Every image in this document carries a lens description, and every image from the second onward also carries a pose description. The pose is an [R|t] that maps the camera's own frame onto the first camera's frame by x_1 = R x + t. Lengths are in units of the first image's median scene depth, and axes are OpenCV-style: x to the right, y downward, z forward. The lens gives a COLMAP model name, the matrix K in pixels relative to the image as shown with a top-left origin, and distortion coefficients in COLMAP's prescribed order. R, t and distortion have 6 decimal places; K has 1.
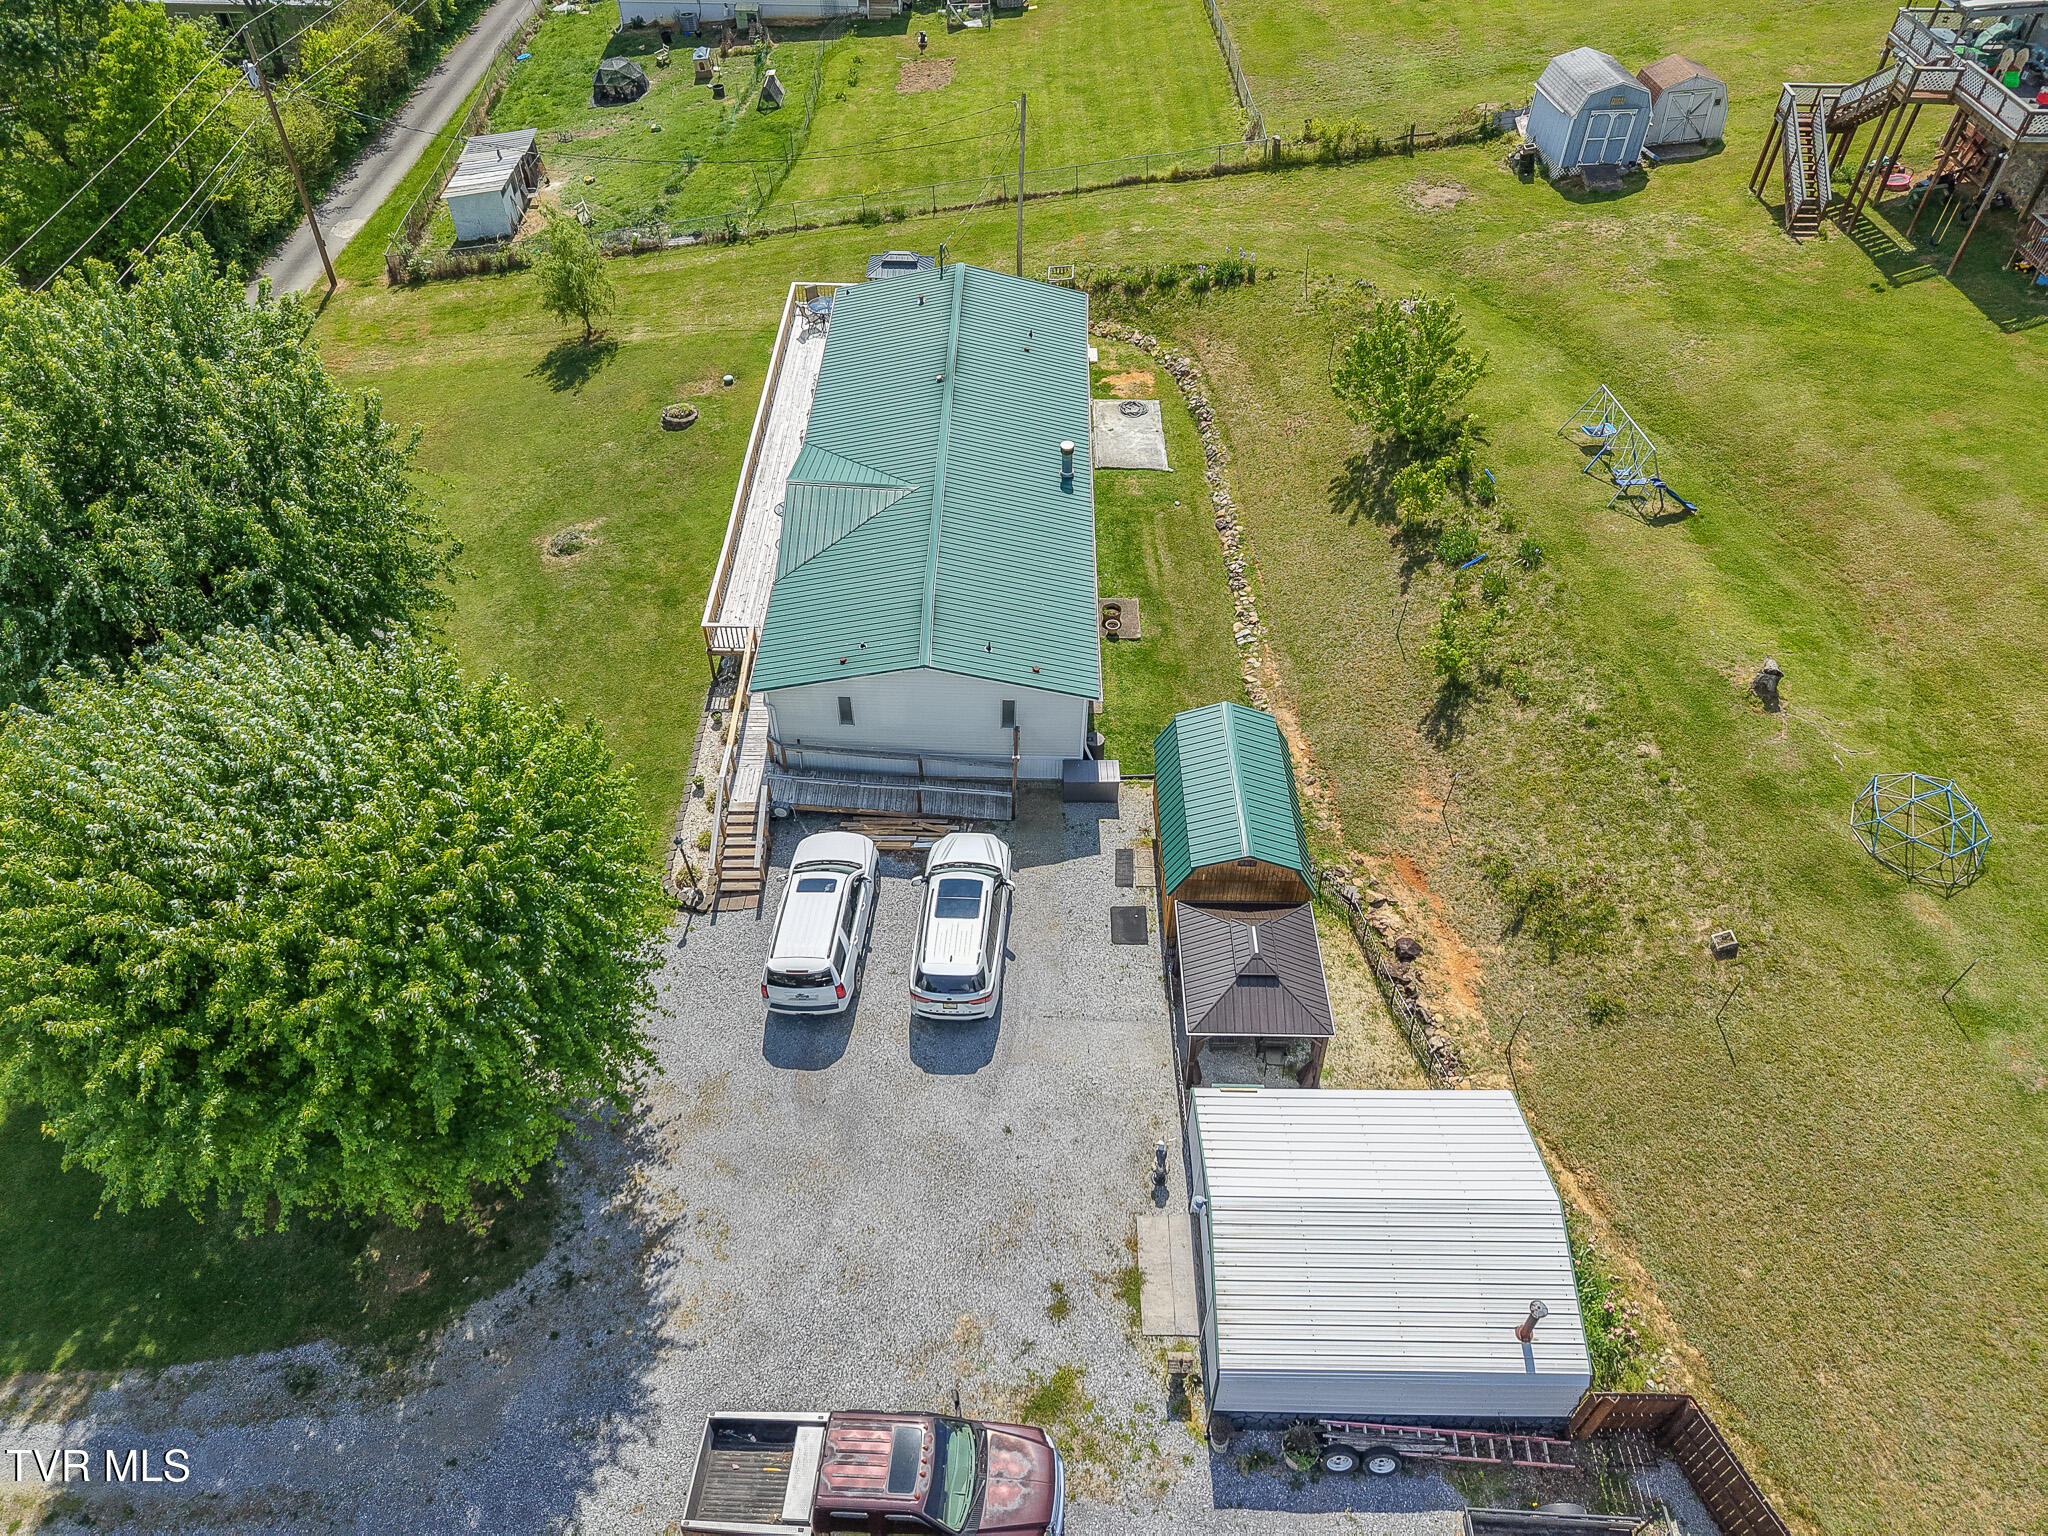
lens RADIAL K [[1363.6, 0, 1017.0], [0, 1363.6, 758.1], [0, 0, 1]] dist [0.060776, -0.073163]
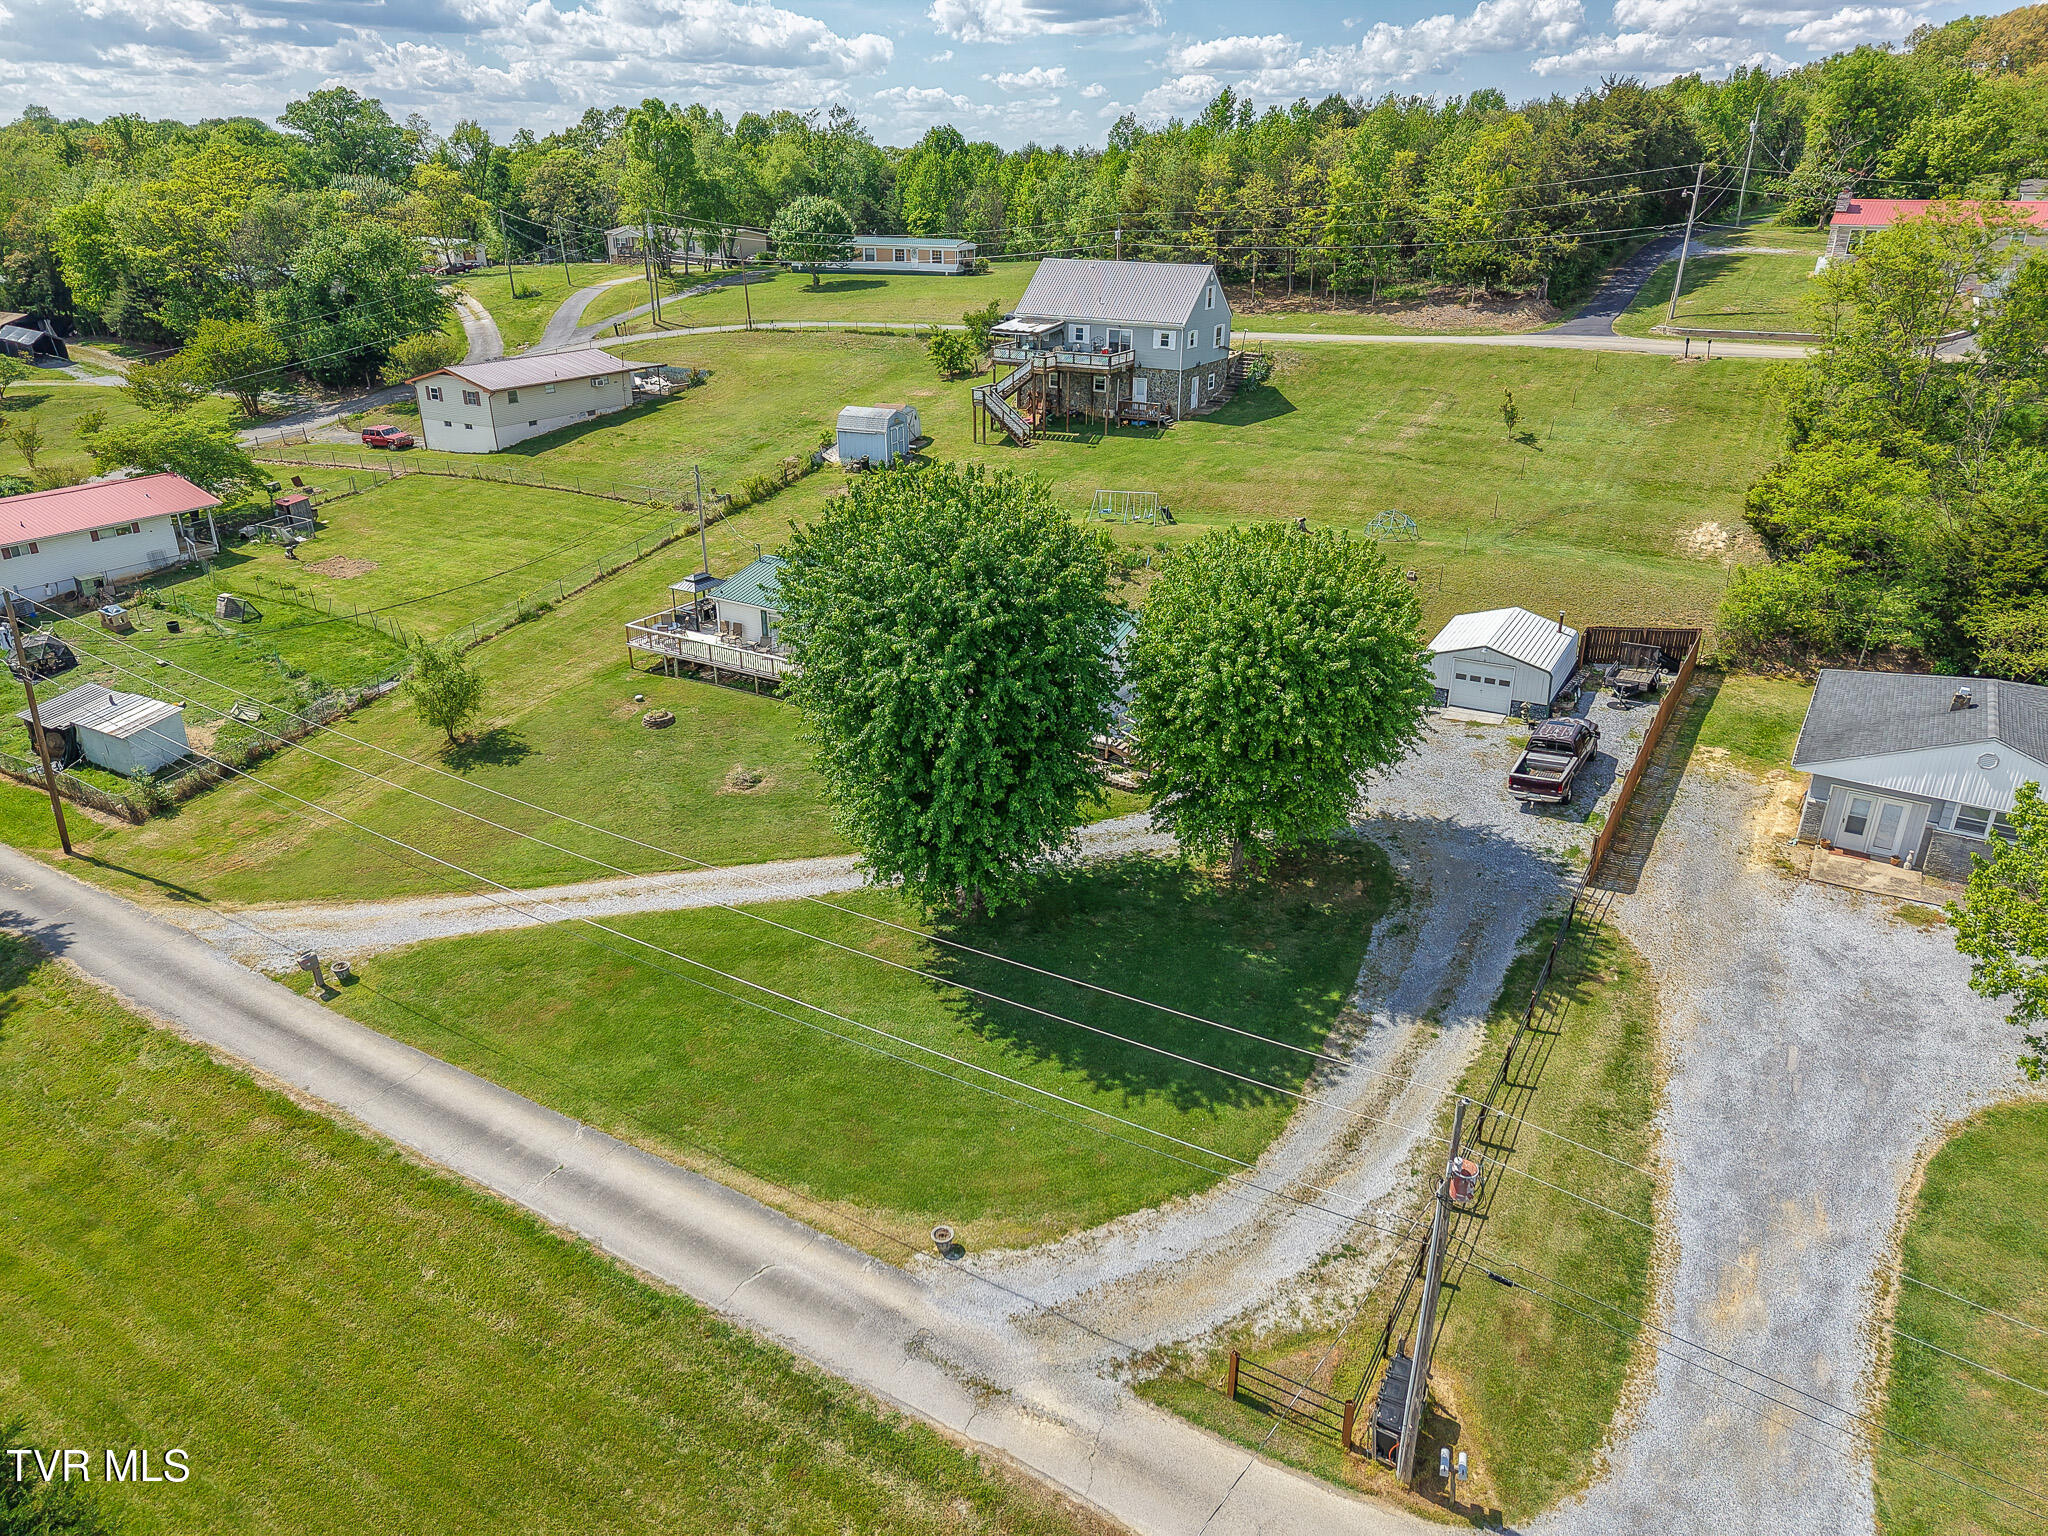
lens RADIAL K [[1363.6, 0, 1017.0], [0, 1363.6, 758.1], [0, 0, 1]] dist [0.060776, -0.073163]
pose [[0.487588, -0.347823, 0.800798, -1.377192], [0.621516, 0.782451, -0.038574, 0.034210], [-0.613168, 0.516517, 0.597691, 0.098731]]
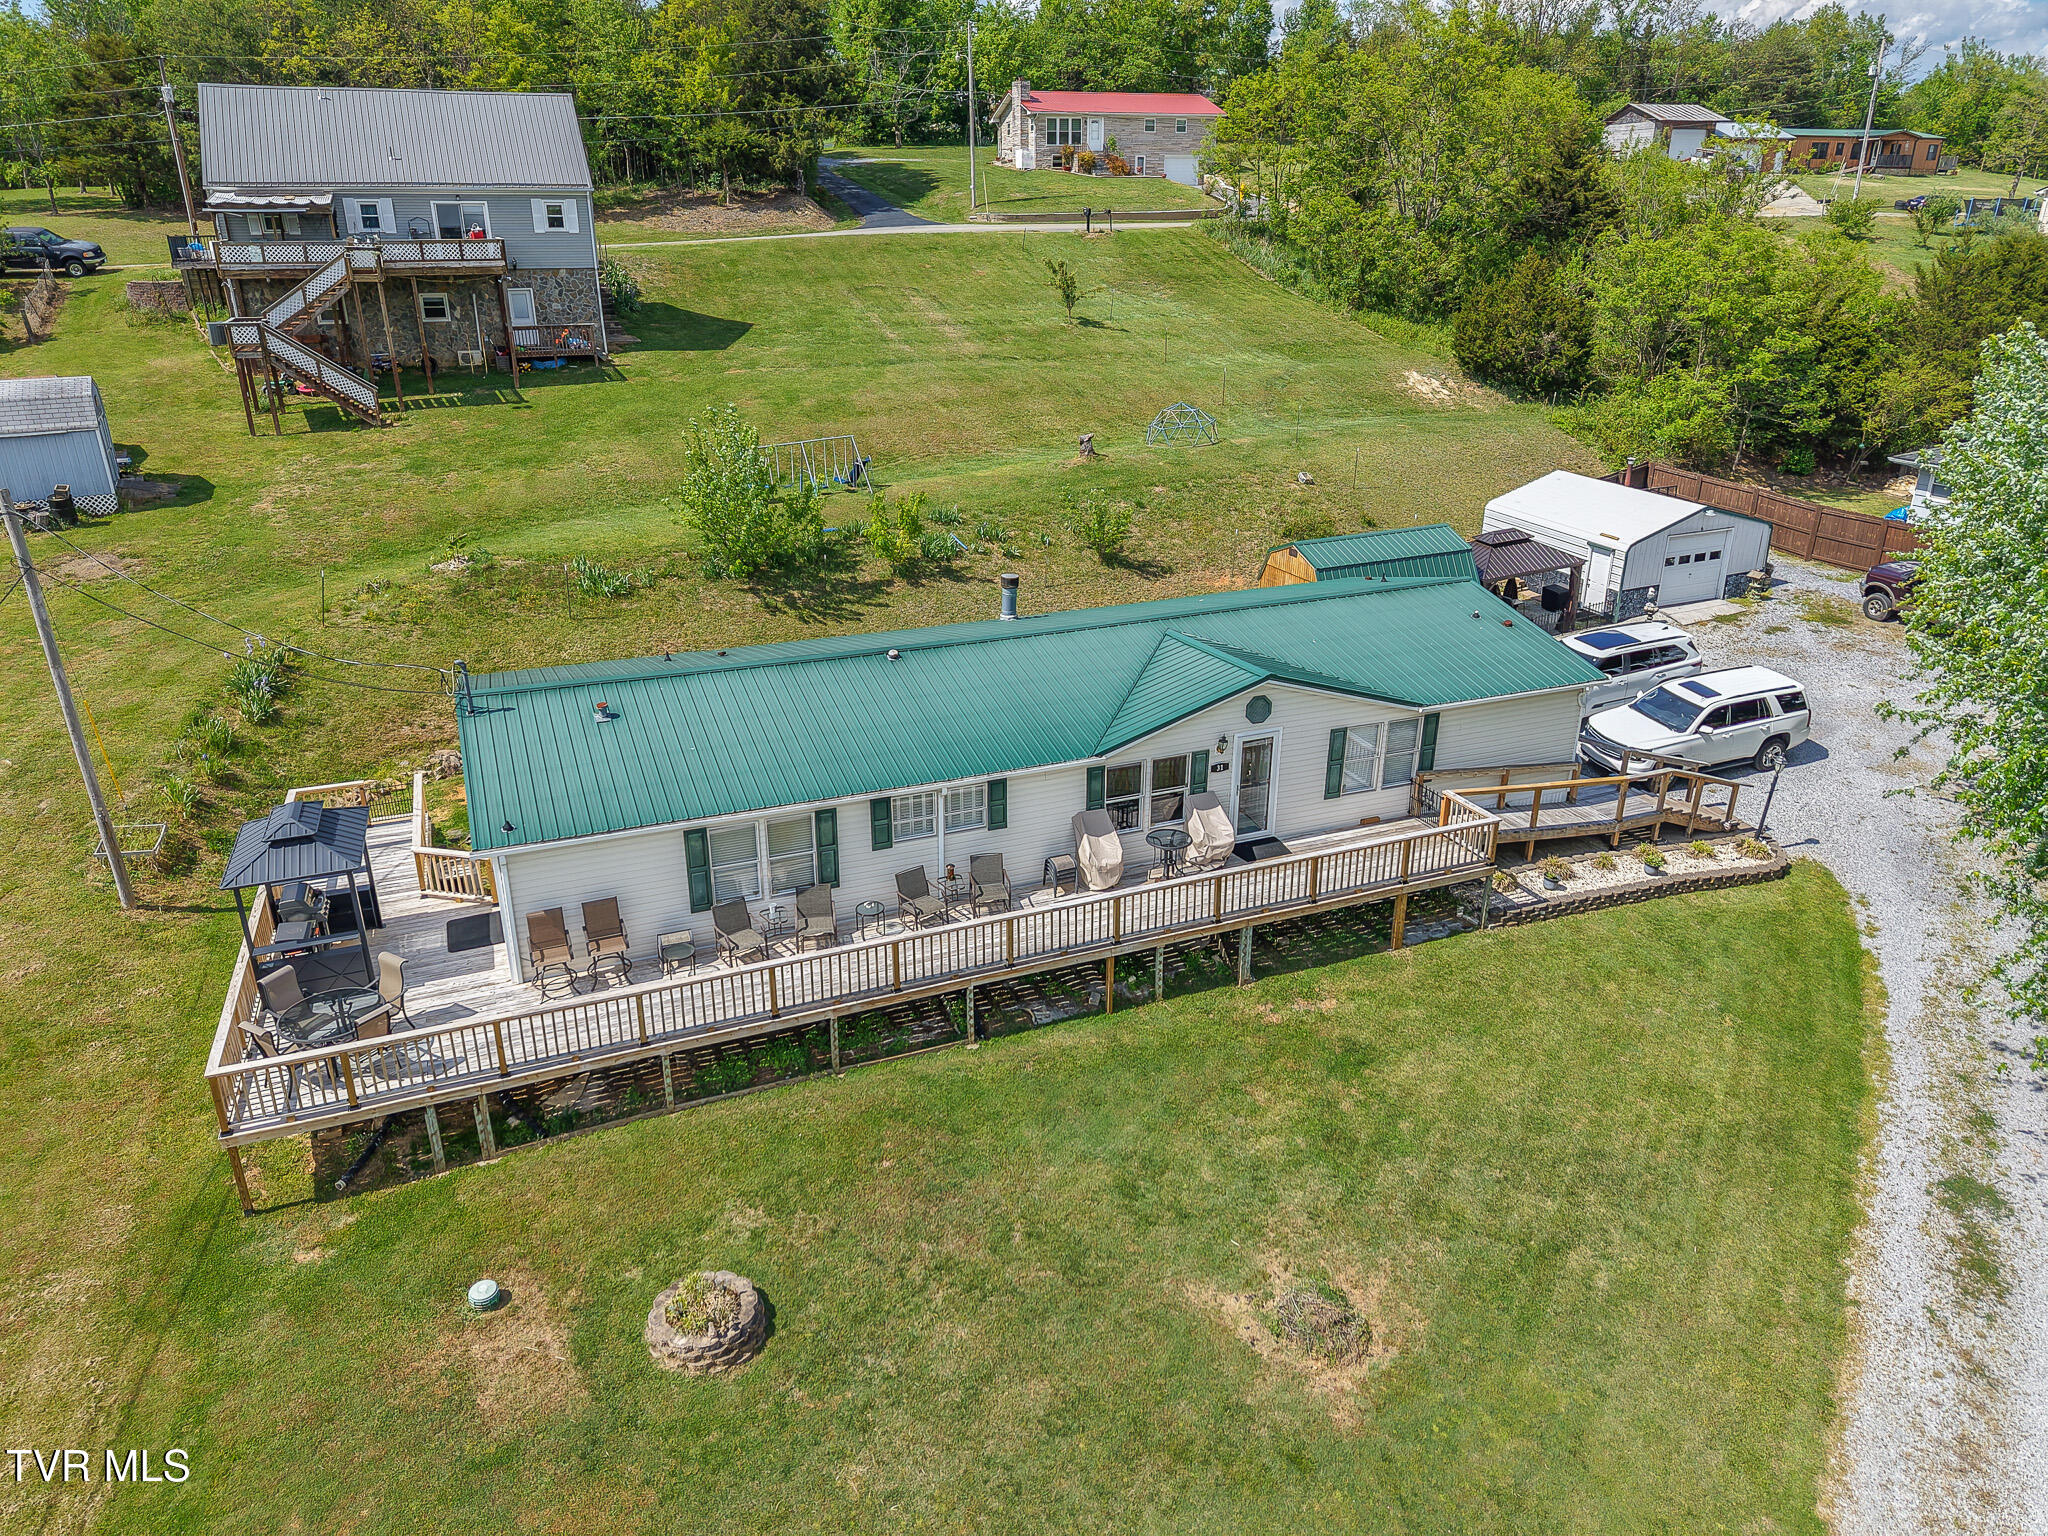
lens RADIAL K [[1363.6, 0, 1017.0], [0, 1363.6, 758.1], [0, 0, 1]] dist [0.060776, -0.073163]
pose [[-0.388371, -0.341273, 0.855979, -0.647319], [0.659405, 0.545944, 0.516846, -0.561342], [-0.643703, 0.765165, 0.013008, 1.061609]]
